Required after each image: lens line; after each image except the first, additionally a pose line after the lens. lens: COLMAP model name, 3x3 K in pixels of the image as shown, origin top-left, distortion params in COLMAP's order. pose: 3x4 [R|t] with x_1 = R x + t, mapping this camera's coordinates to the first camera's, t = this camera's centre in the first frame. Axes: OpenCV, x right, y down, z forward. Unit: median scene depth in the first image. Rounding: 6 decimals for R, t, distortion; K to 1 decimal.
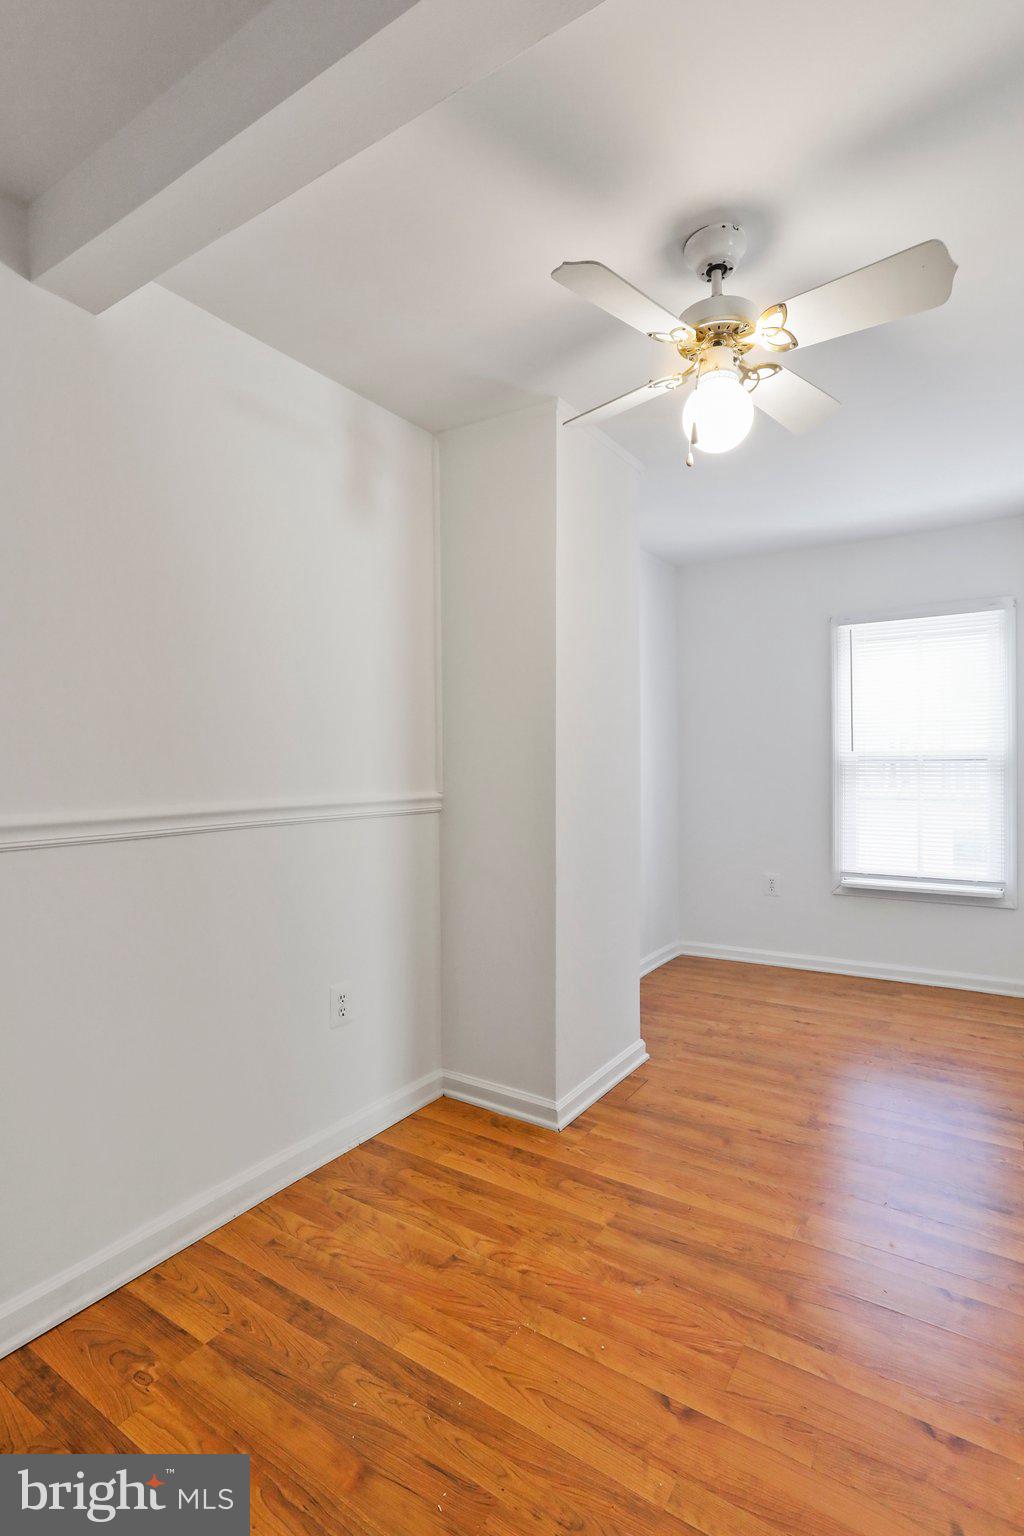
lens RADIAL K [[748.6, 0, 502.5], [0, 748.6, 760.6], [0, 0, 1]] dist [-0.029033, 0.009874]
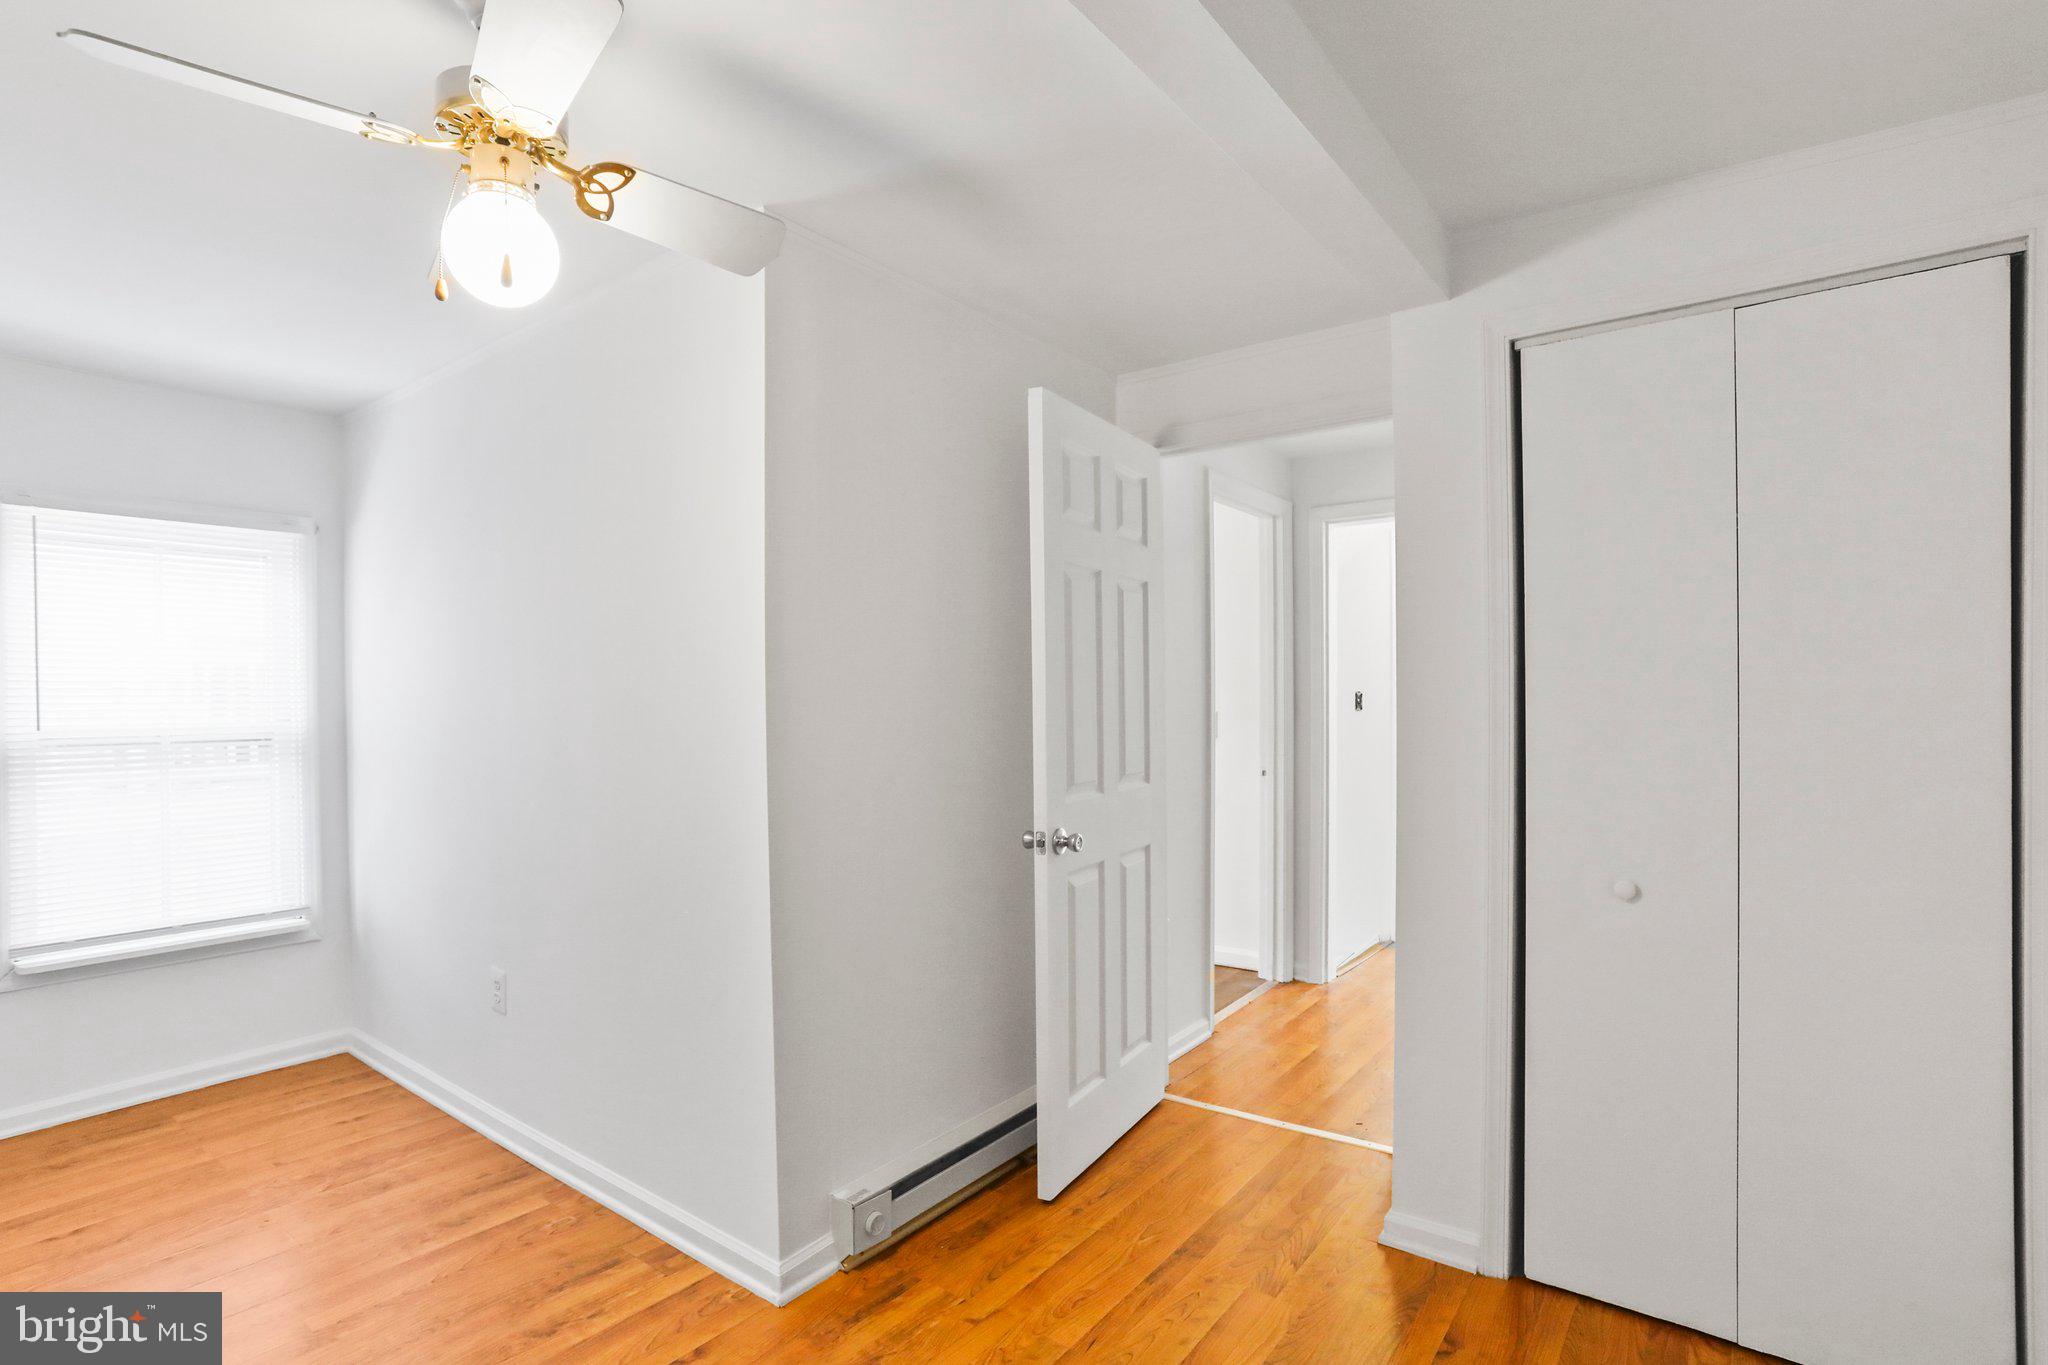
lens RADIAL K [[998.2, 0, 1010.5], [0, 998.2, 695.7], [0, 0, 1]] dist [-0.029033, 0.009874]
pose [[0.063621, 0.006992, 0.997950, -0.255844], [0.009459, 0.999926, -0.007609, -0.030408], [-0.997929, 0.009924, 0.063550, 0.241559]]
